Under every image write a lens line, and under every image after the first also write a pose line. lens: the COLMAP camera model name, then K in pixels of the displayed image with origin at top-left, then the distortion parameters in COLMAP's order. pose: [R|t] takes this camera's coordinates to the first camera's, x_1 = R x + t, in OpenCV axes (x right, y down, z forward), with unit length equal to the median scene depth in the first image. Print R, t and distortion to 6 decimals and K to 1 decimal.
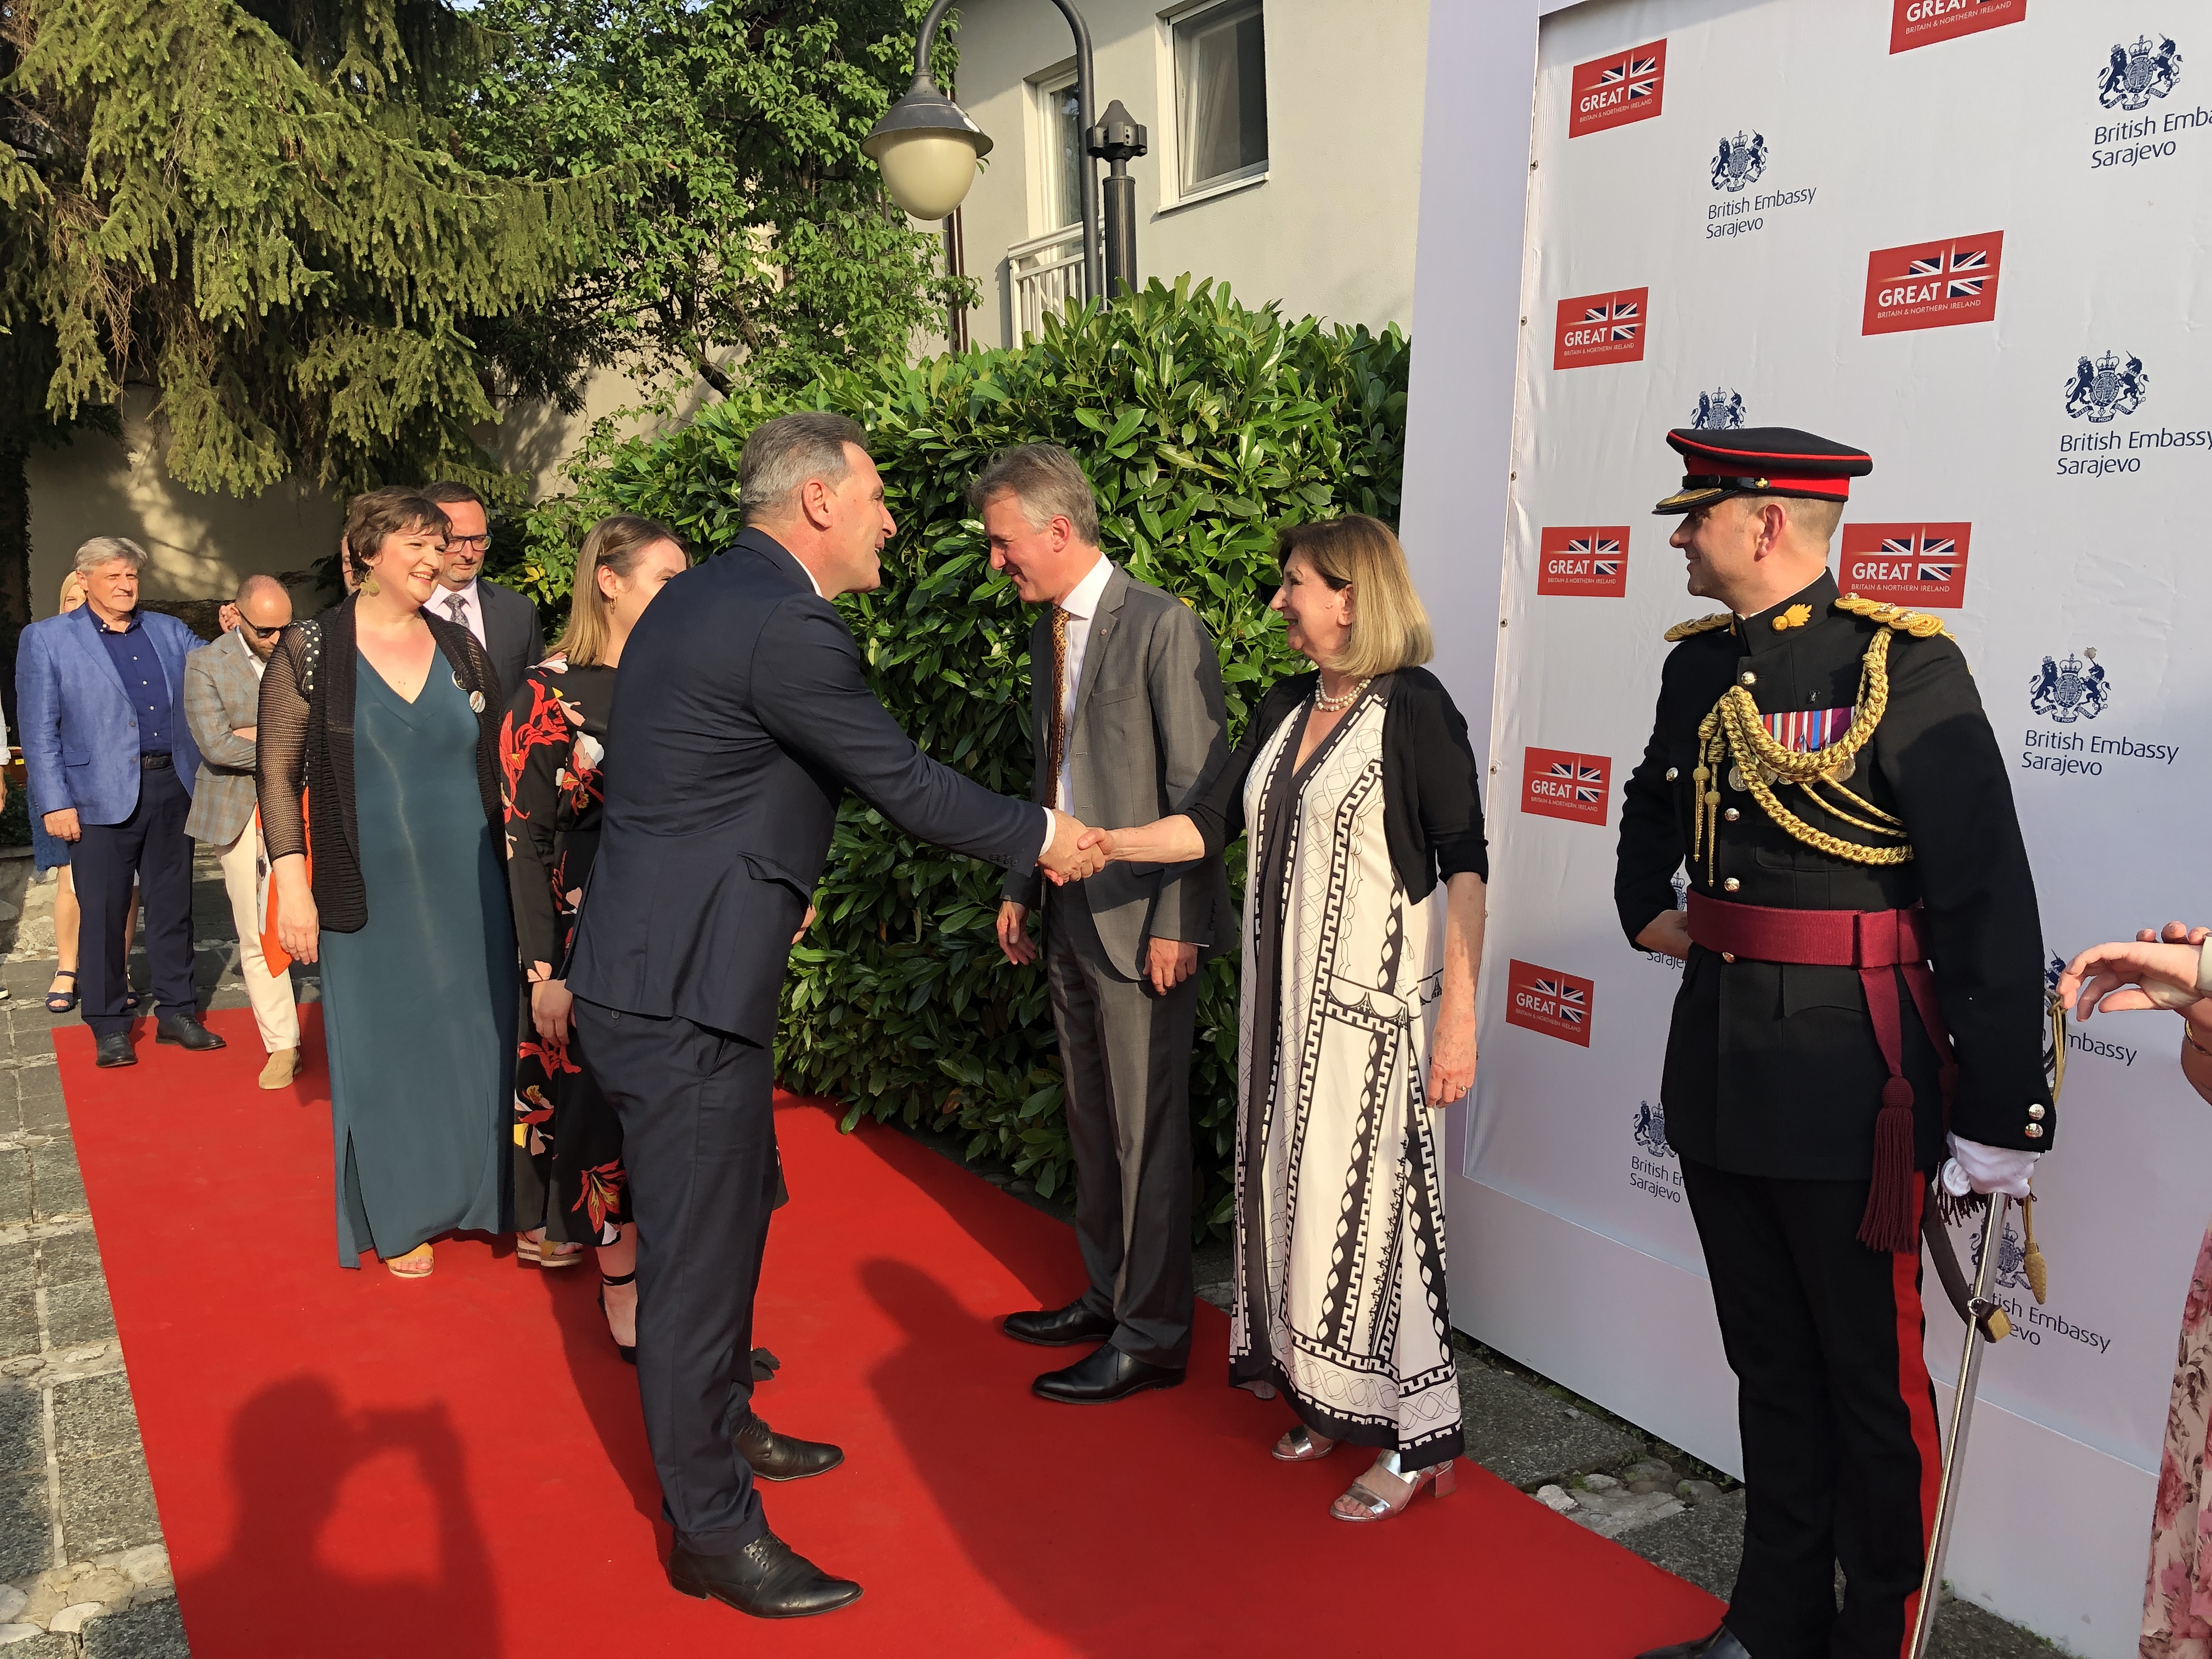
lens RADIAL K [[1781.4, 0, 1106.0], [0, 1781.4, 829.5], [0, 0, 1]] dist [0.031883, -0.015484]
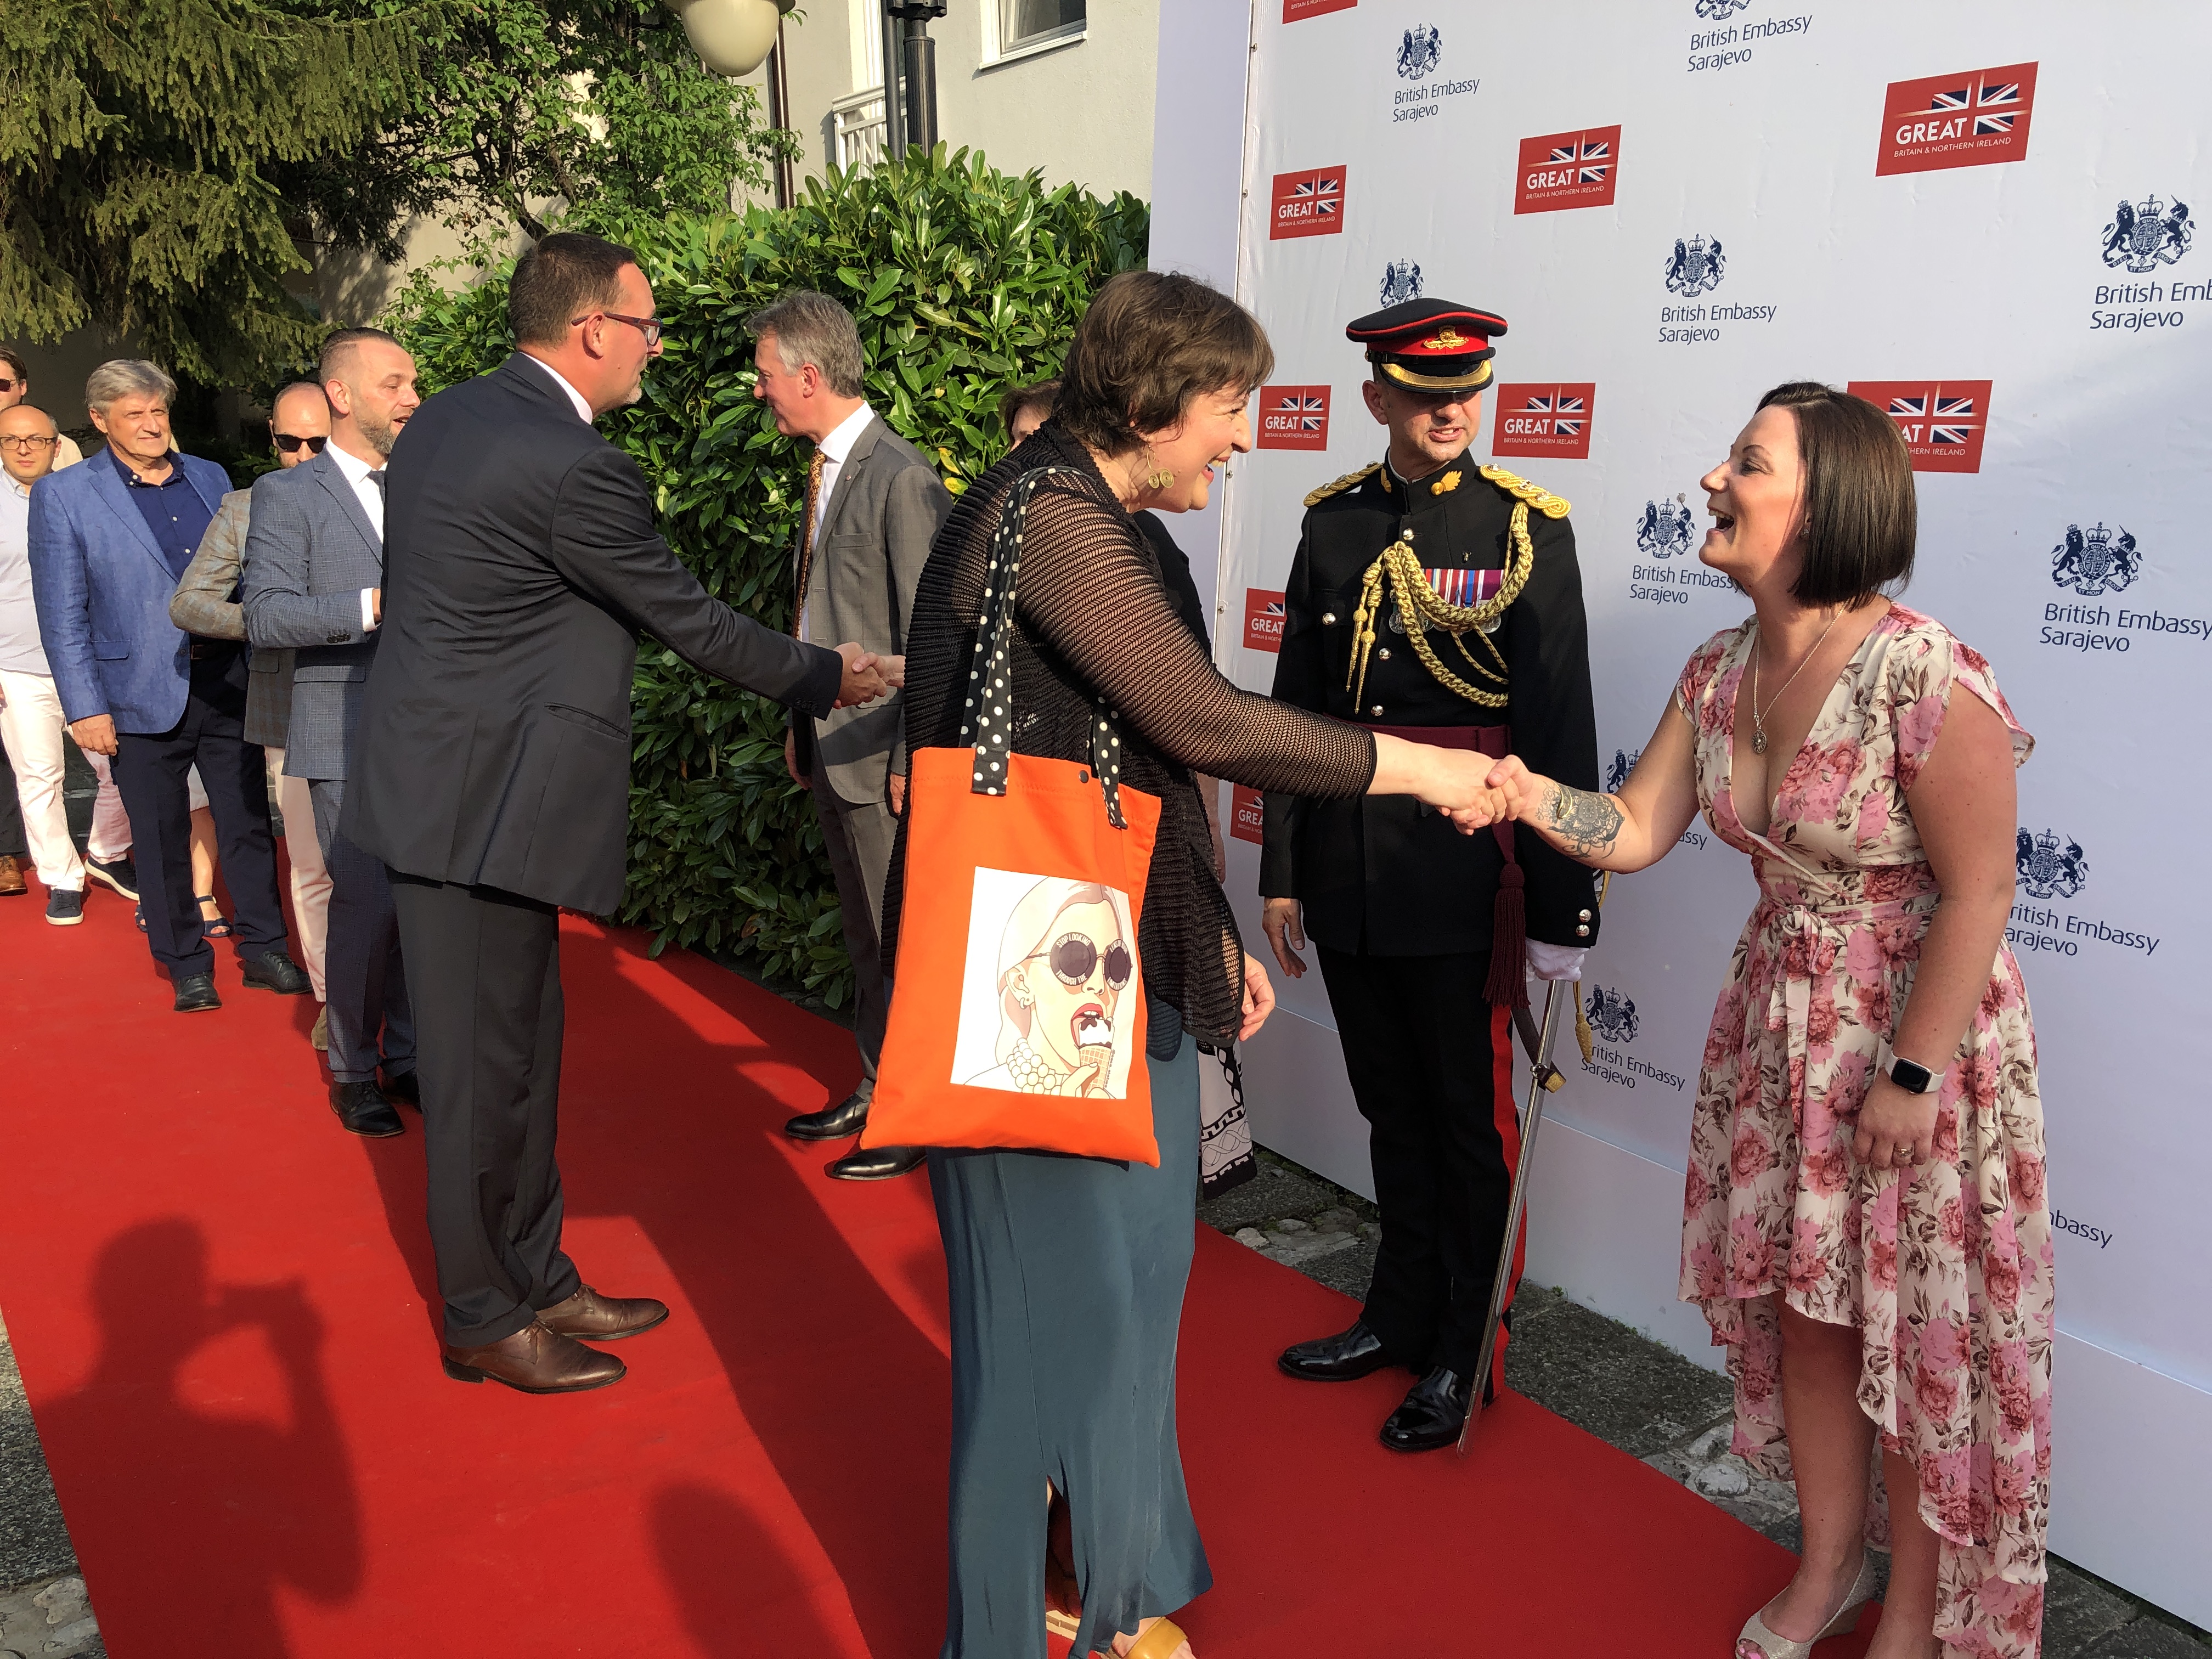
lens RADIAL K [[1822.0, 0, 1100.8], [0, 1822.0, 834.2], [0, 0, 1]] dist [-0.006924, 0.064819]
pose [[0.997922, -0.004396, 0.064283, 0.055330], [-0.000105, 0.997557, 0.069854, 0.021726], [-0.064433, -0.069715, 0.995484, -0.099333]]
